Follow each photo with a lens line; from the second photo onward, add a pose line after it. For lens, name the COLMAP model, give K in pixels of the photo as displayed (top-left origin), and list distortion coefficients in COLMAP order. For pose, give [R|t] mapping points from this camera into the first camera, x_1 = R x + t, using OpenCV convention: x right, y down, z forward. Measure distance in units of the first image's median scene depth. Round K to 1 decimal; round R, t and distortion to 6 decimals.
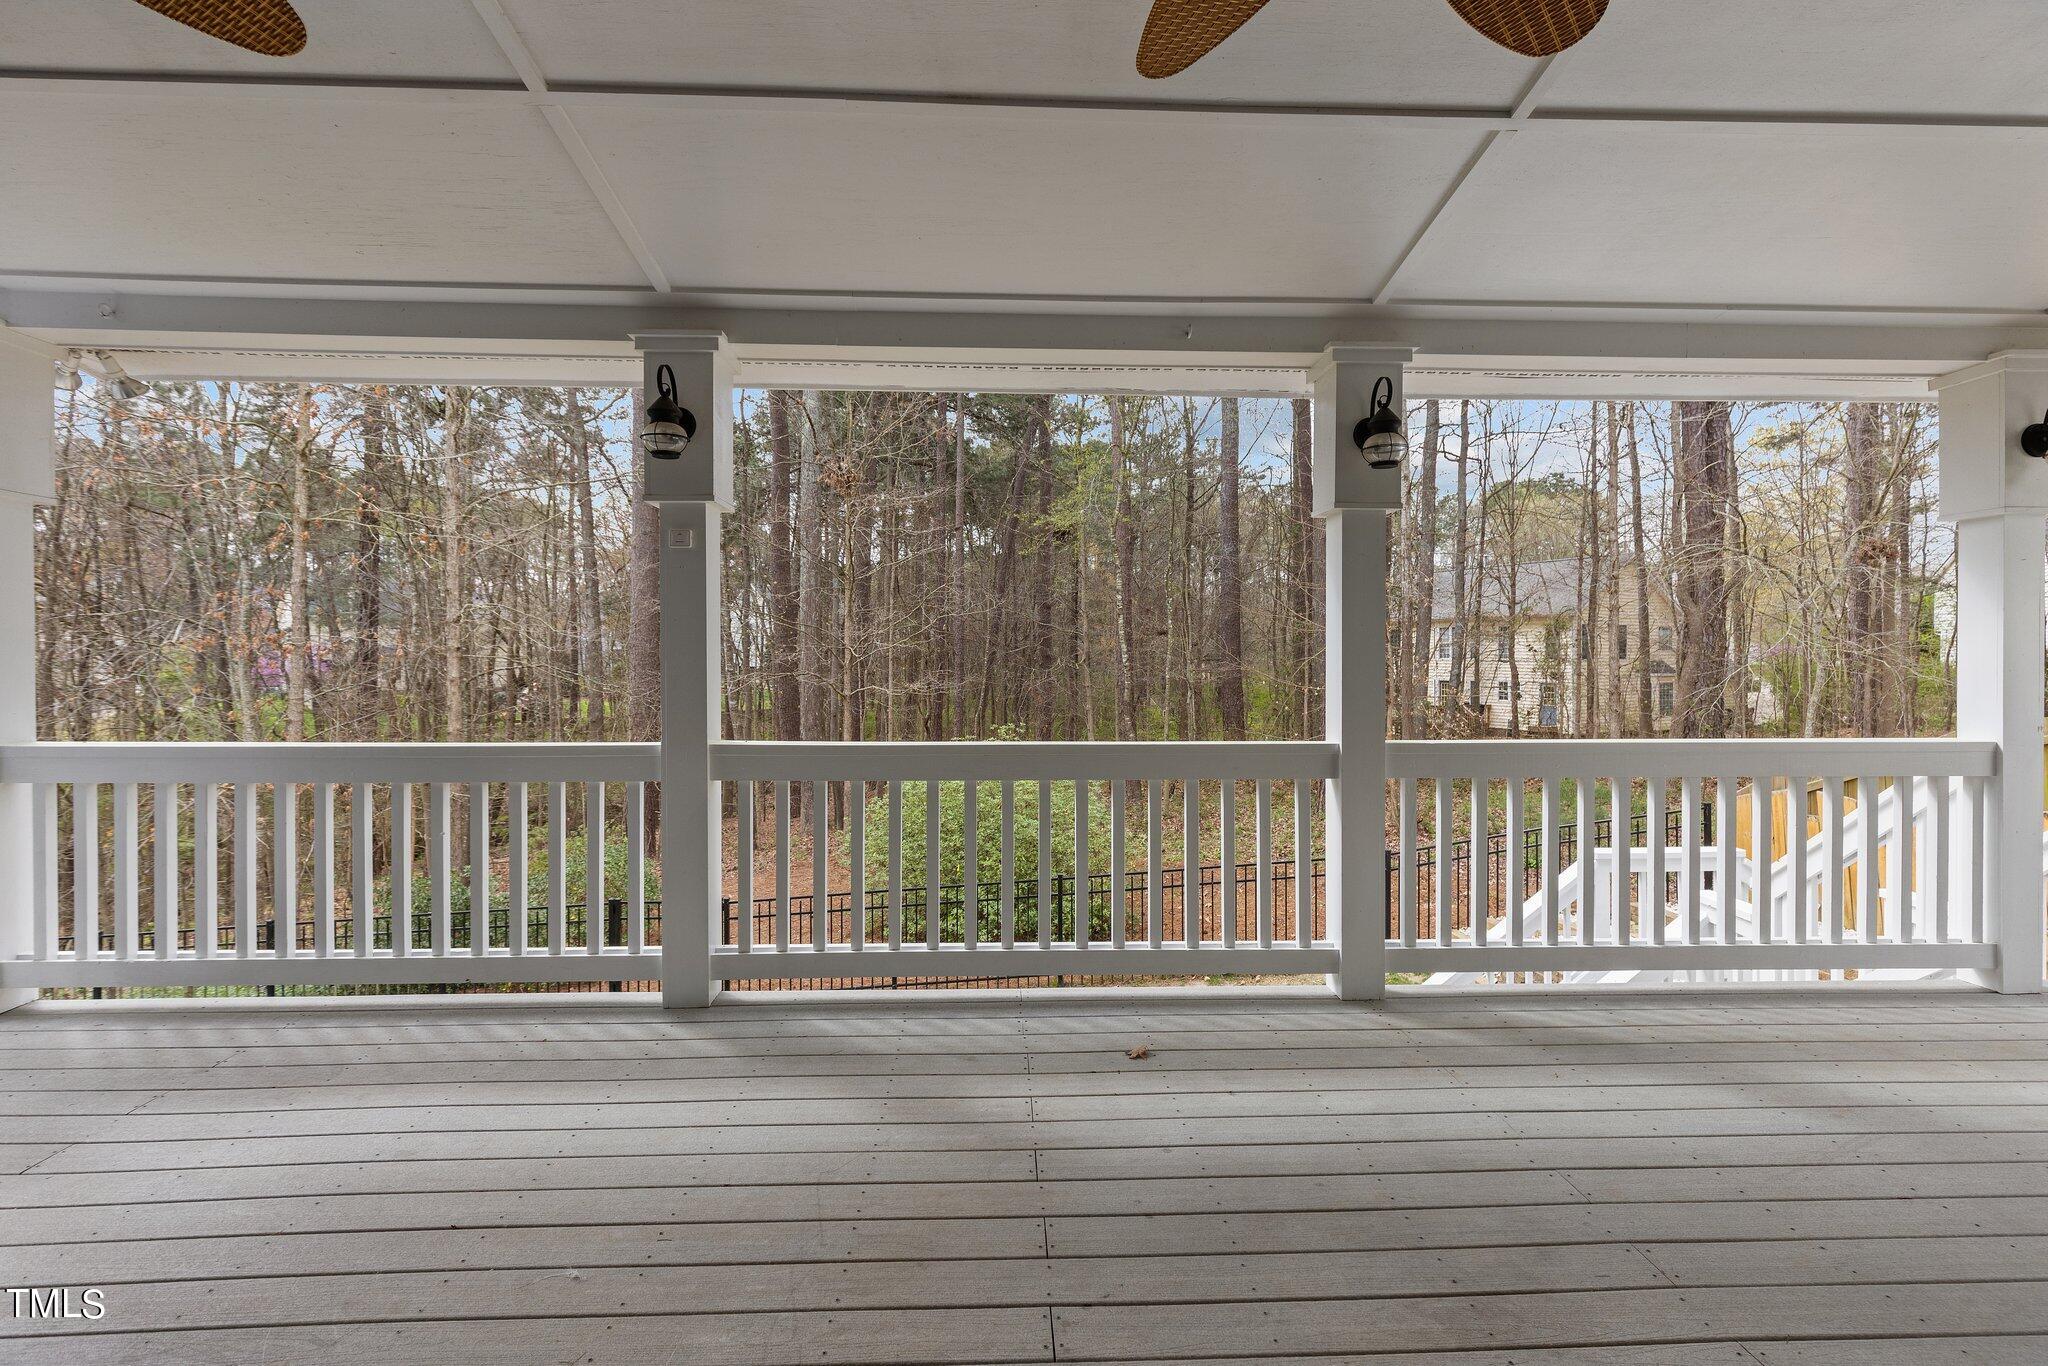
lens RADIAL K [[924.6, 0, 1035.8], [0, 924.6, 662.5], [0, 0, 1]] dist [0.010478, -0.000095]
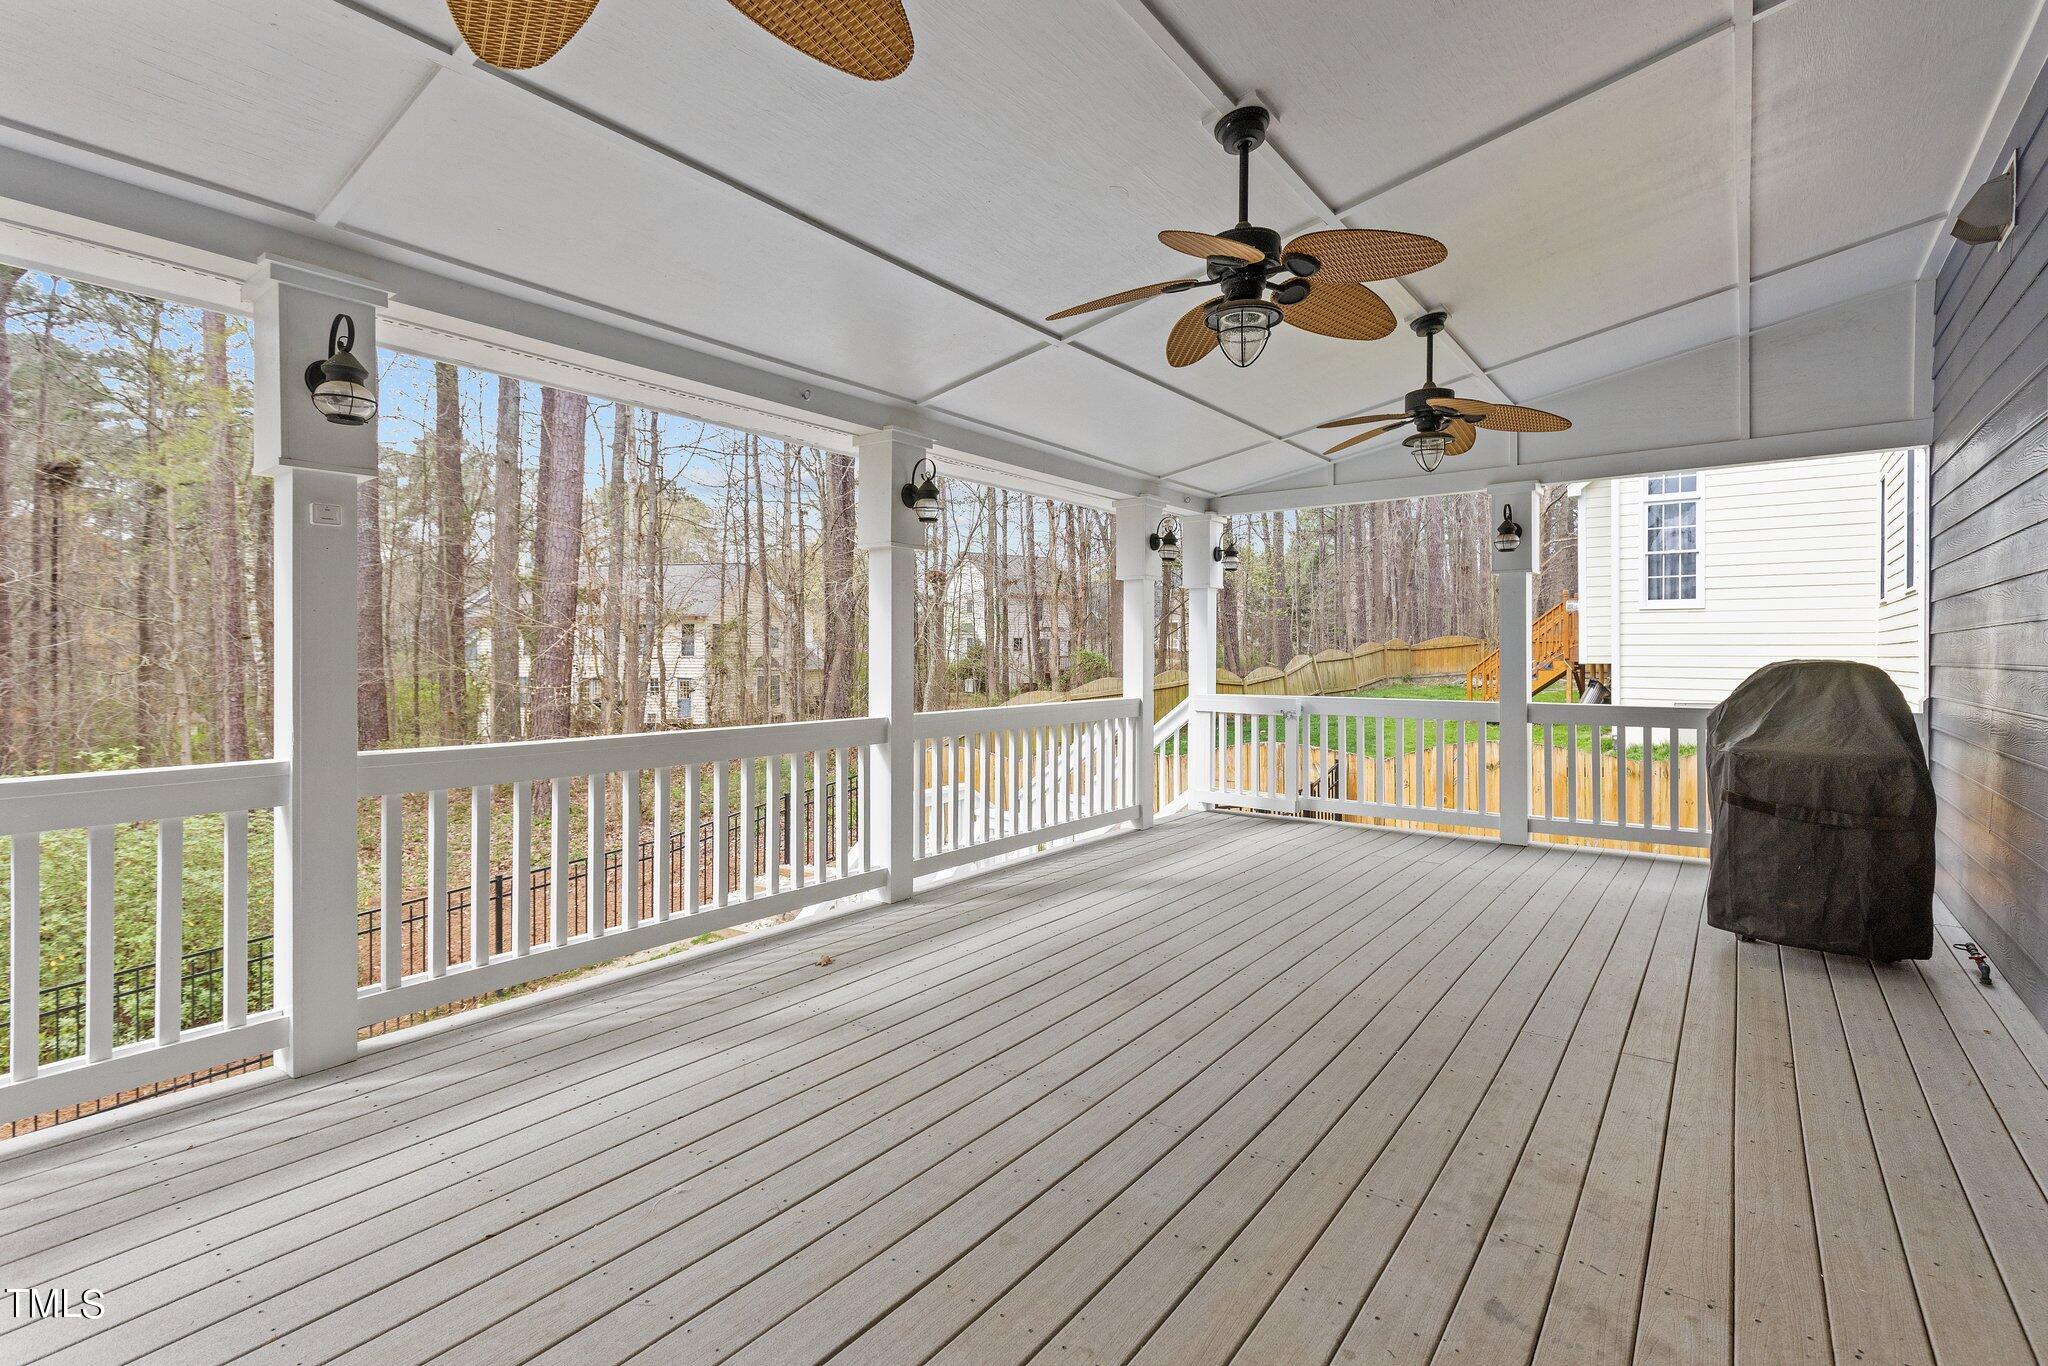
lens RADIAL K [[924.6, 0, 1035.8], [0, 924.6, 662.5], [0, 0, 1]] dist [0.010478, -0.000095]
pose [[0.636915, -0.008188, 0.770891, -0.631560], [0.005939, 0.999966, 0.005714, 0.000216], [-0.770911, 0.000939, 0.636942, -0.042459]]
